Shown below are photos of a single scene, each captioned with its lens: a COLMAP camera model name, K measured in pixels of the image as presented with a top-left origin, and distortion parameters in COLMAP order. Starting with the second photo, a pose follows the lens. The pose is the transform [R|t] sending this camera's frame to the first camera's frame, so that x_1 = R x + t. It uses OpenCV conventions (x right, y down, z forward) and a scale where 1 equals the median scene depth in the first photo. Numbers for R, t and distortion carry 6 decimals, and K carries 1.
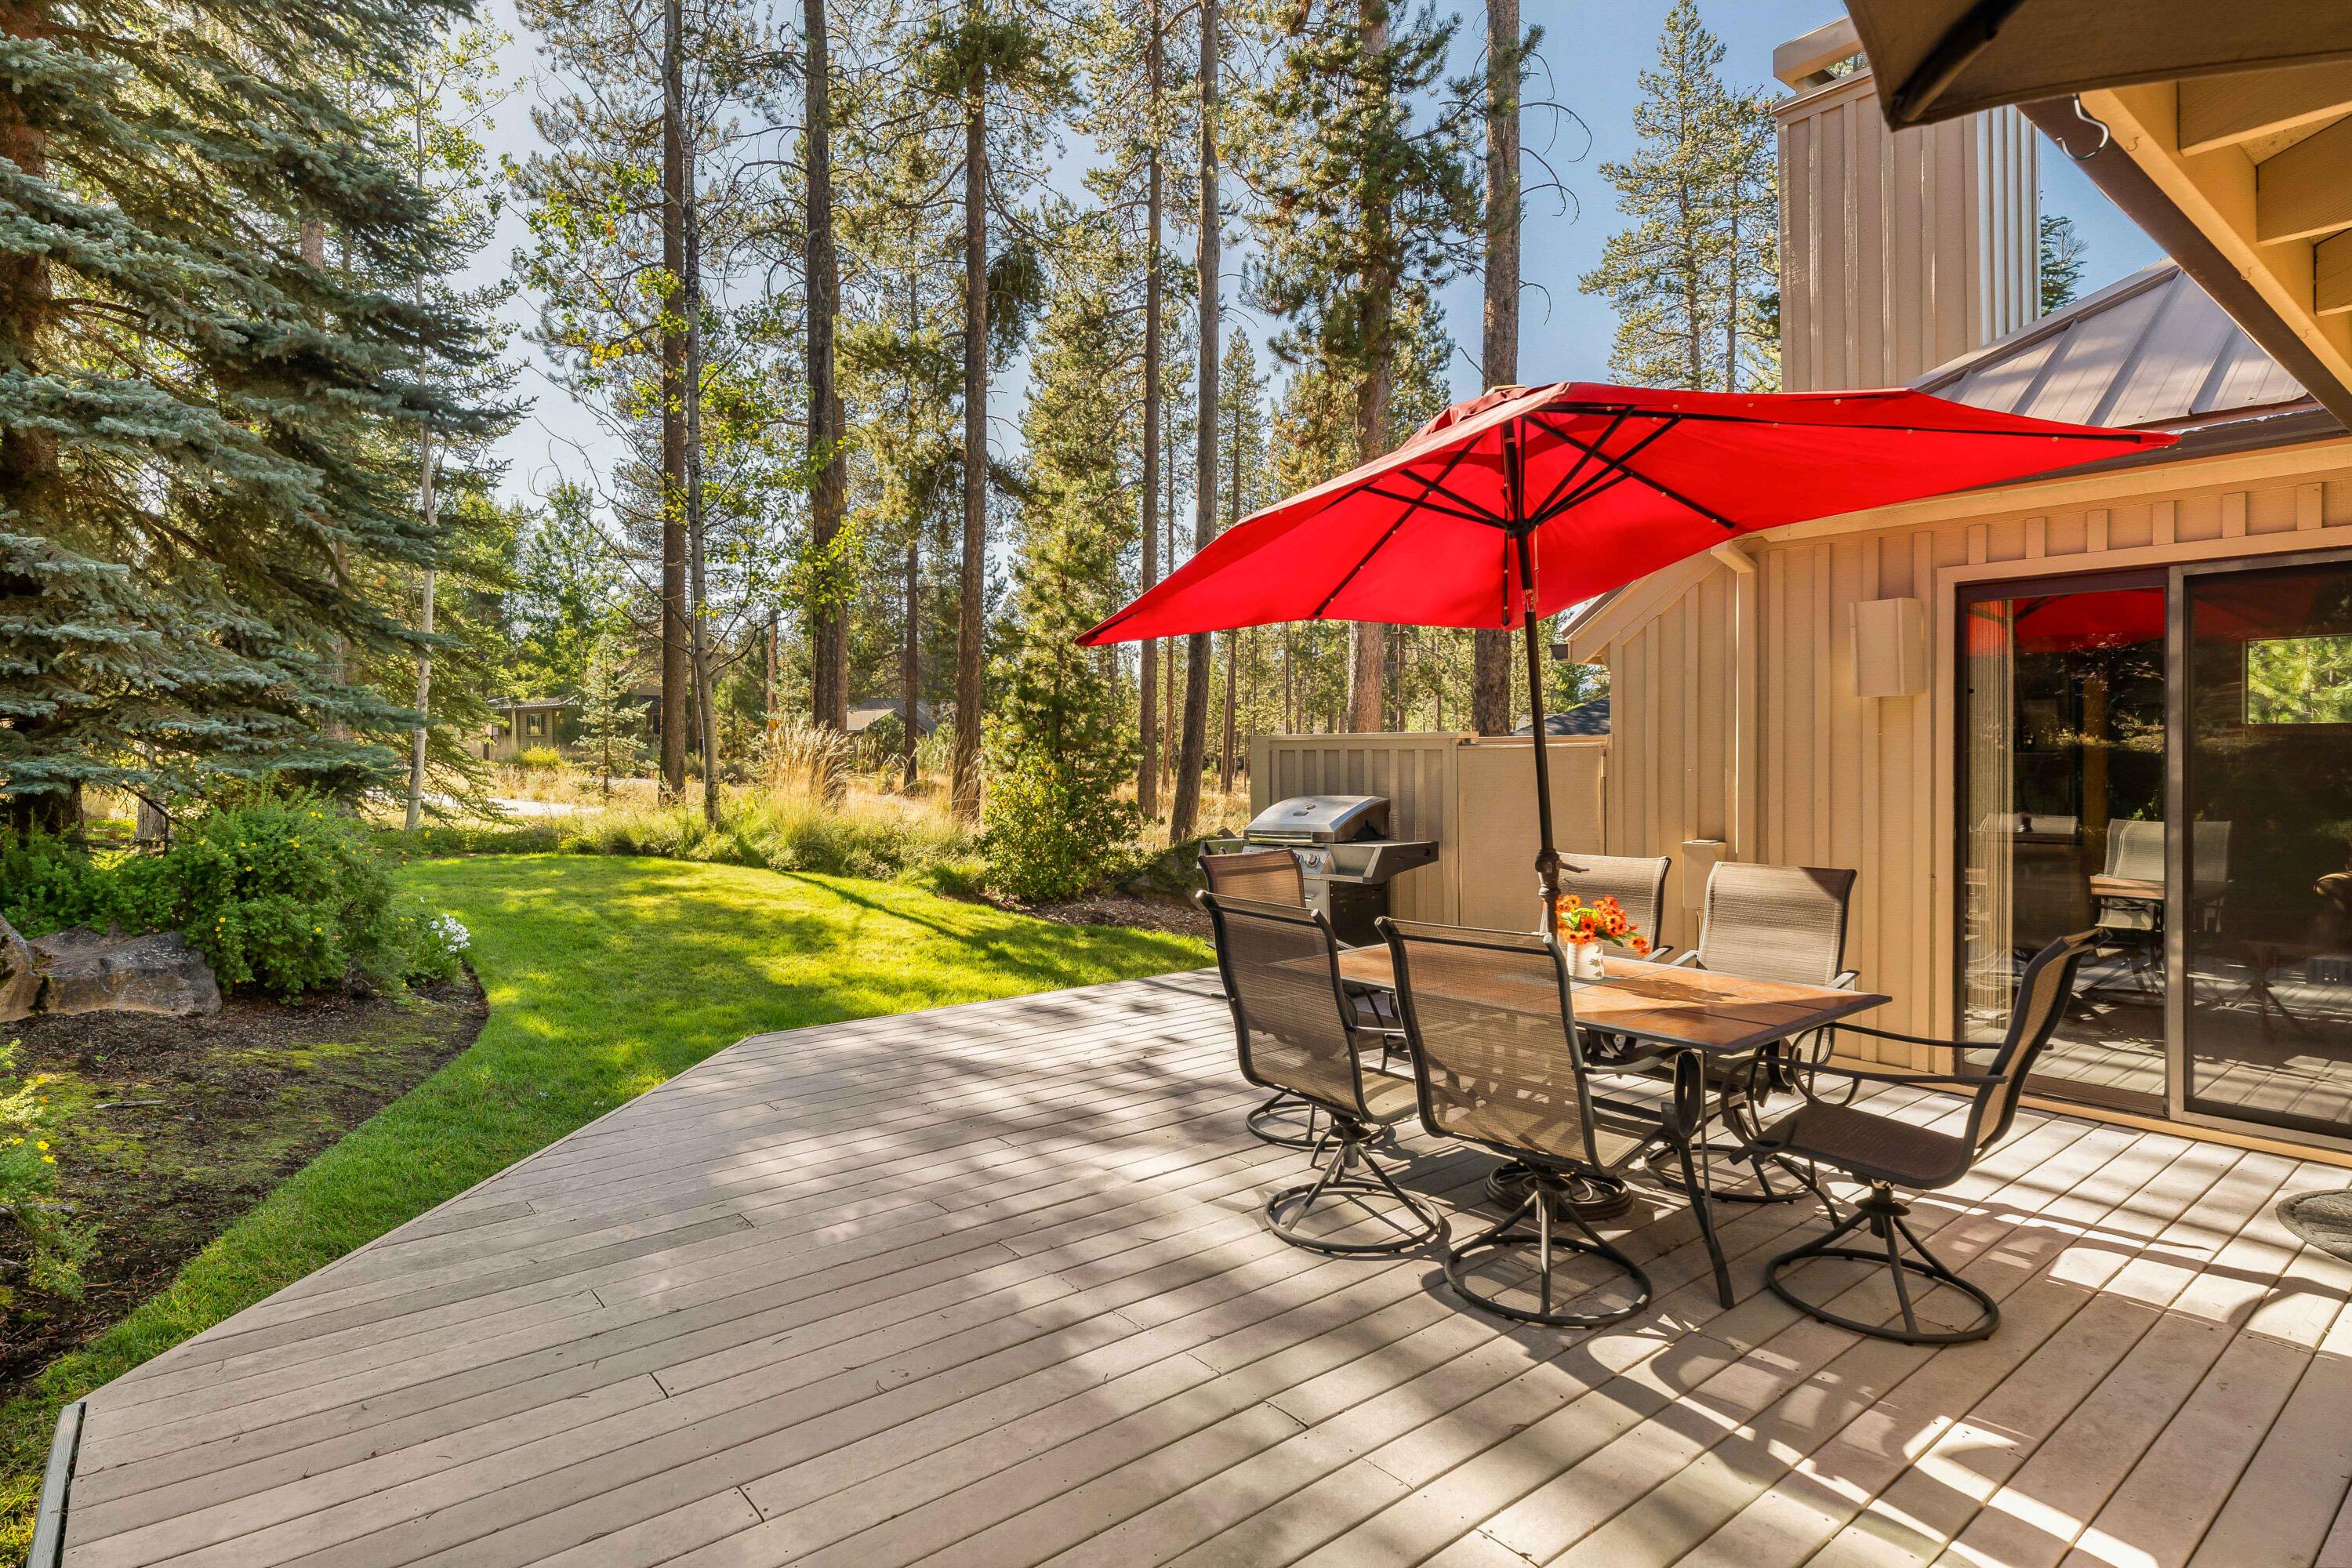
lens RADIAL K [[1183.4, 0, 1171.7], [0, 1183.4, 777.0], [0, 0, 1]] dist [-0.002744, 0.003186]
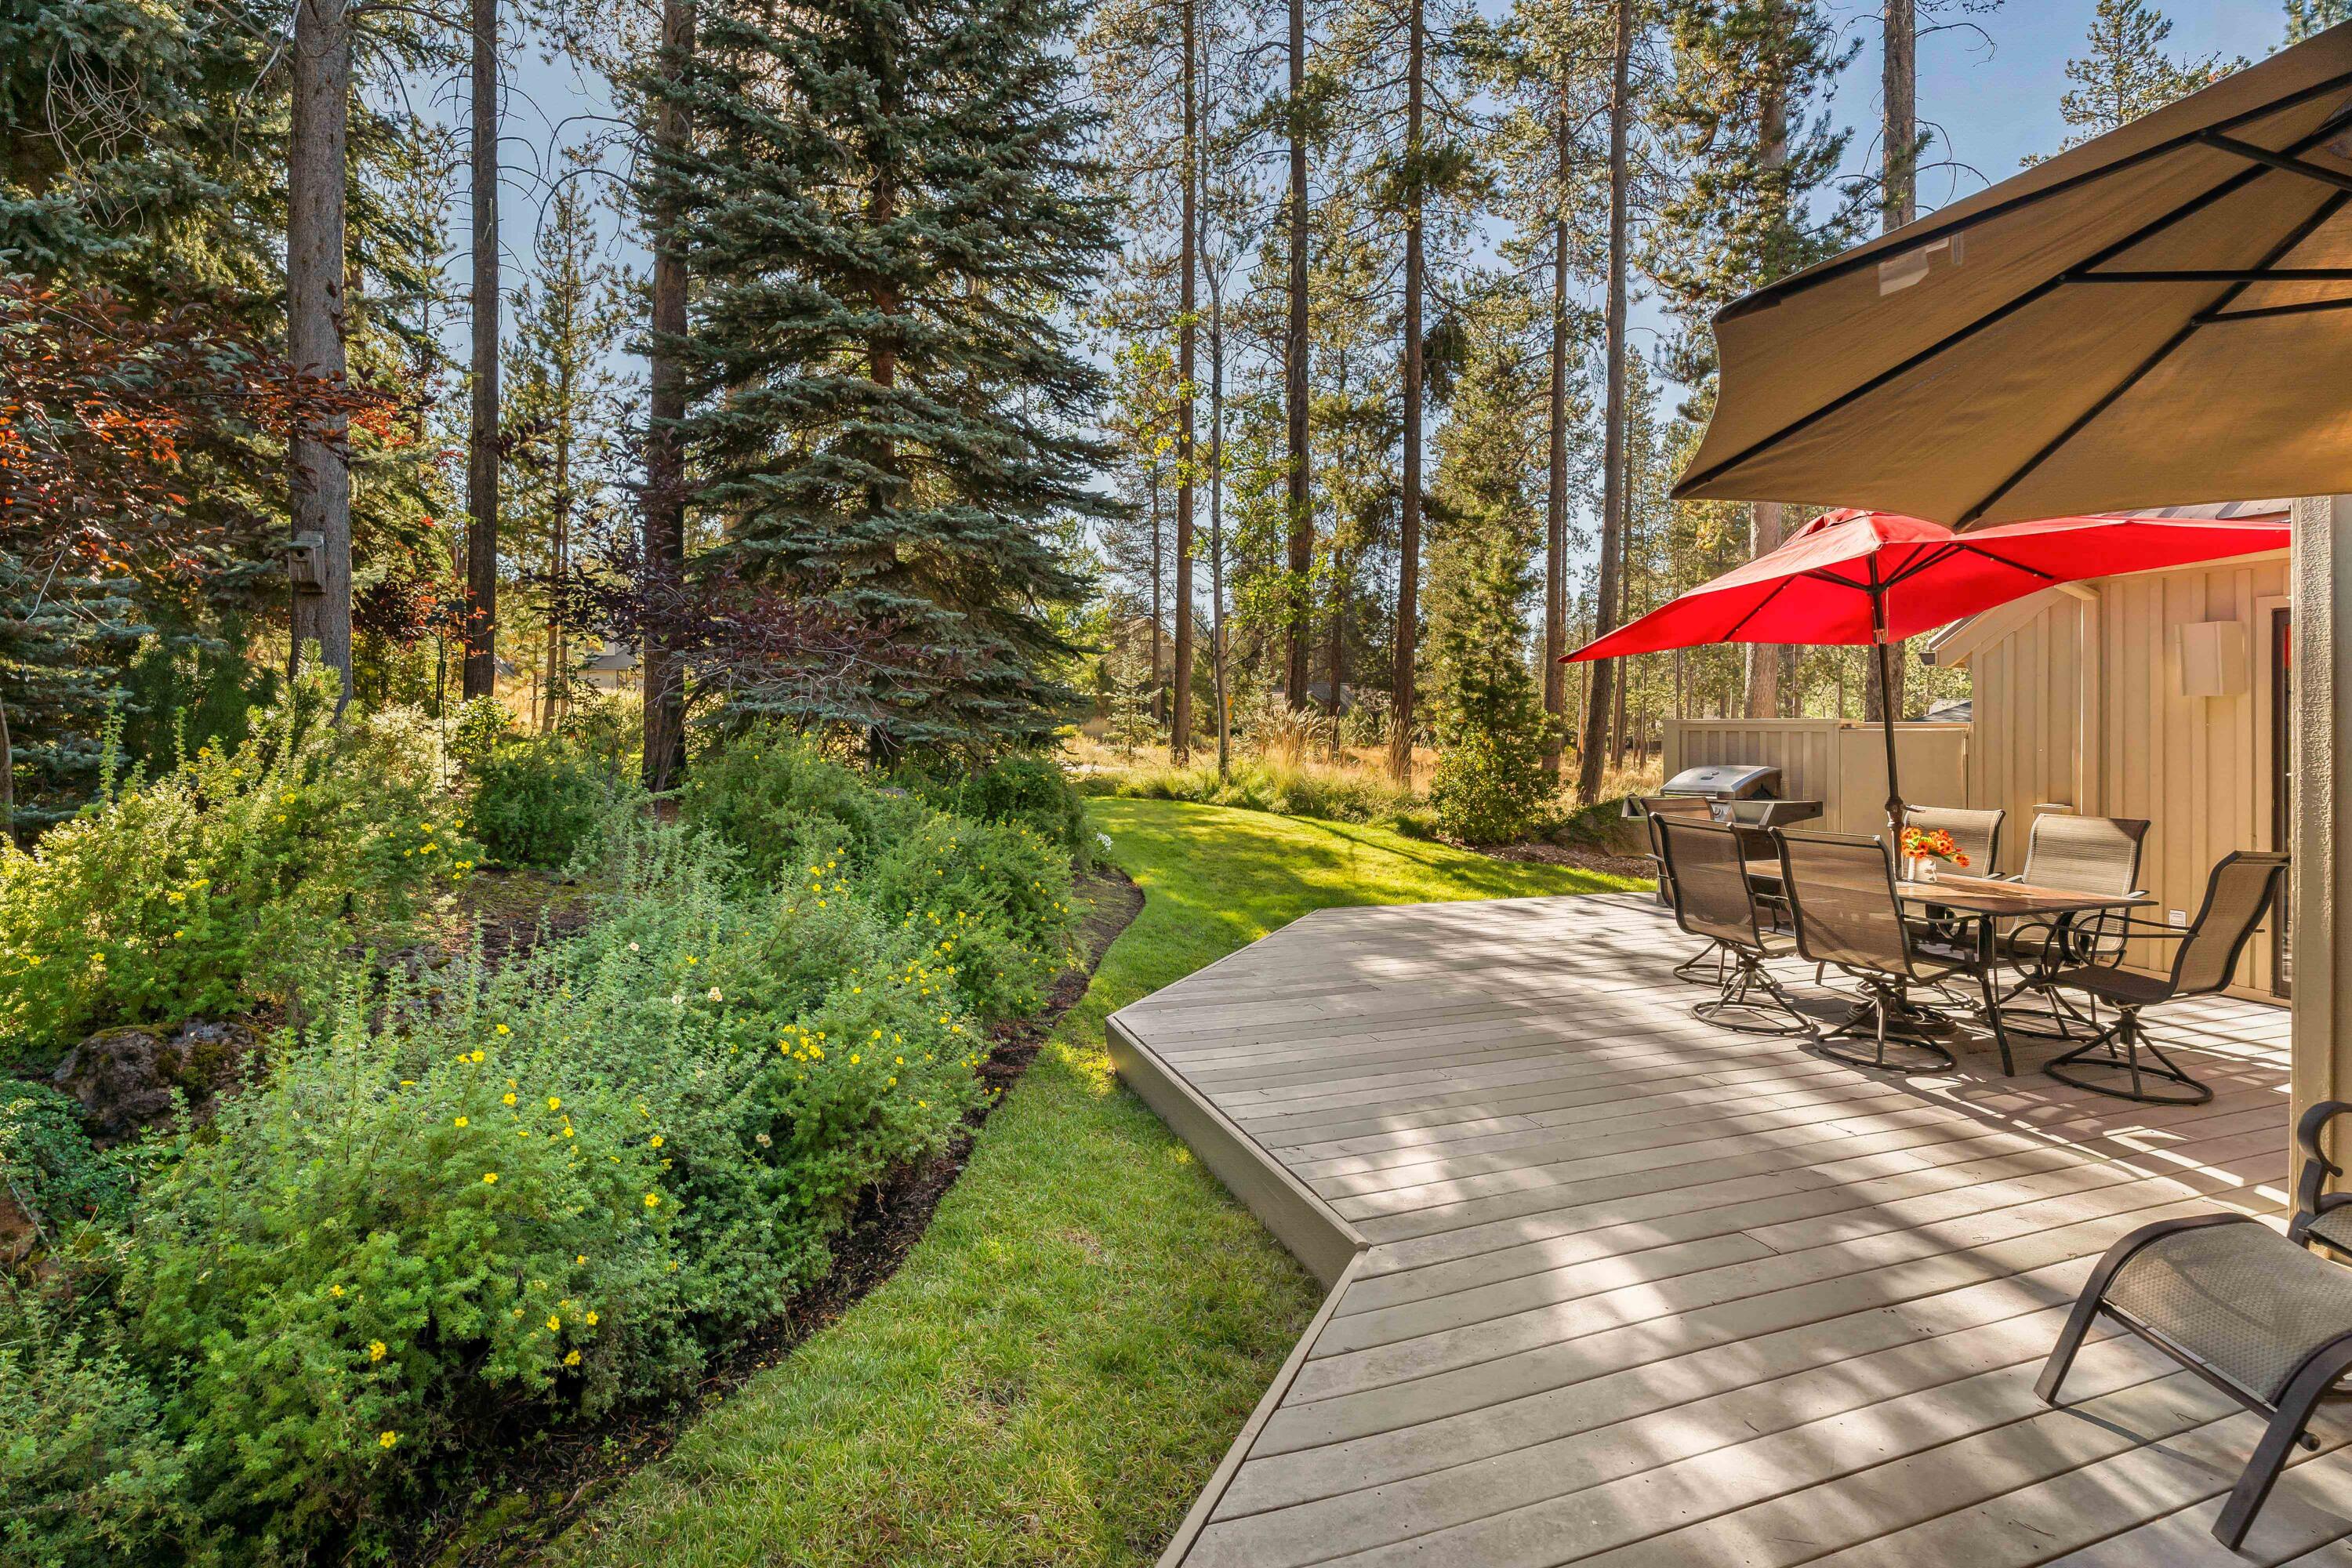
lens RADIAL K [[1103.5, 0, 1156.9], [0, 1103.5, 727.7], [0, 0, 1]] dist [-0.008881, -0.001110]
pose [[0.943639, 0.012886, -0.330725, -0.048203], [-0.020404, 0.999606, -0.019269, 0.007369], [0.330346, 0.024931, 0.943531, -0.273984]]
